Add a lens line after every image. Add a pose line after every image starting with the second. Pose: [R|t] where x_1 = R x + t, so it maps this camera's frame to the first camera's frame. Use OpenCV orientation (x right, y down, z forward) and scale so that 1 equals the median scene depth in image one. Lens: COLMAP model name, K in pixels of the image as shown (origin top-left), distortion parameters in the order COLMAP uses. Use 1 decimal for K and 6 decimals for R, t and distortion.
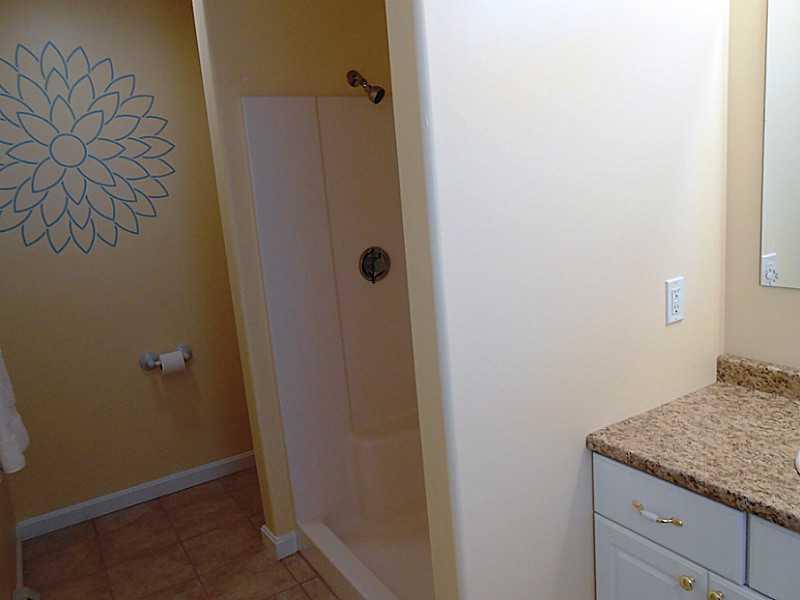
lens RADIAL K [[622.8, 0, 400.0], [0, 622.8, 300.1], [0, 0, 1]] dist [-0.015979, 0.024775]
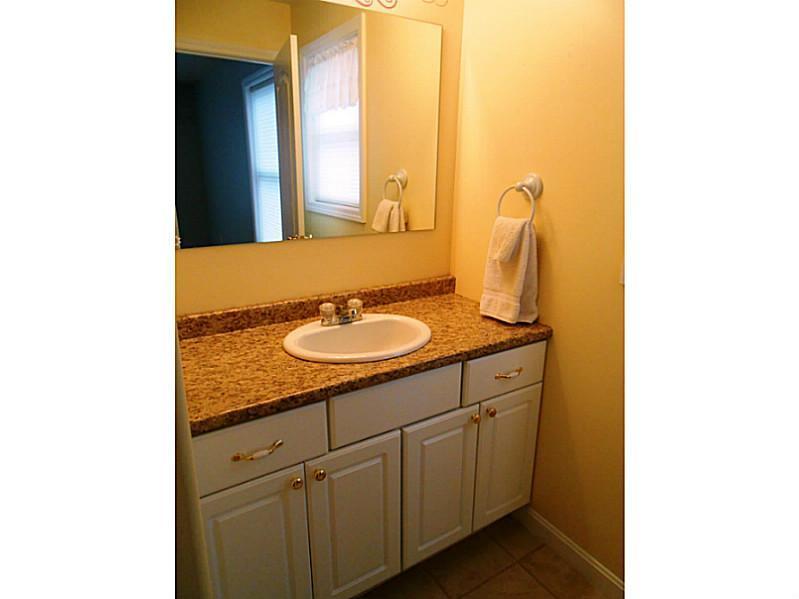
lens RADIAL K [[459.0, 0, 399.3], [0, 459.0, 300.1], [0, 0, 1]] dist [0.001443, 0.000226]
pose [[-0.011439, -0.193258, 0.981081, -0.323785], [0.184220, 0.963944, 0.192030, -0.022854], [-0.982819, 0.182931, 0.024575, 0.665933]]
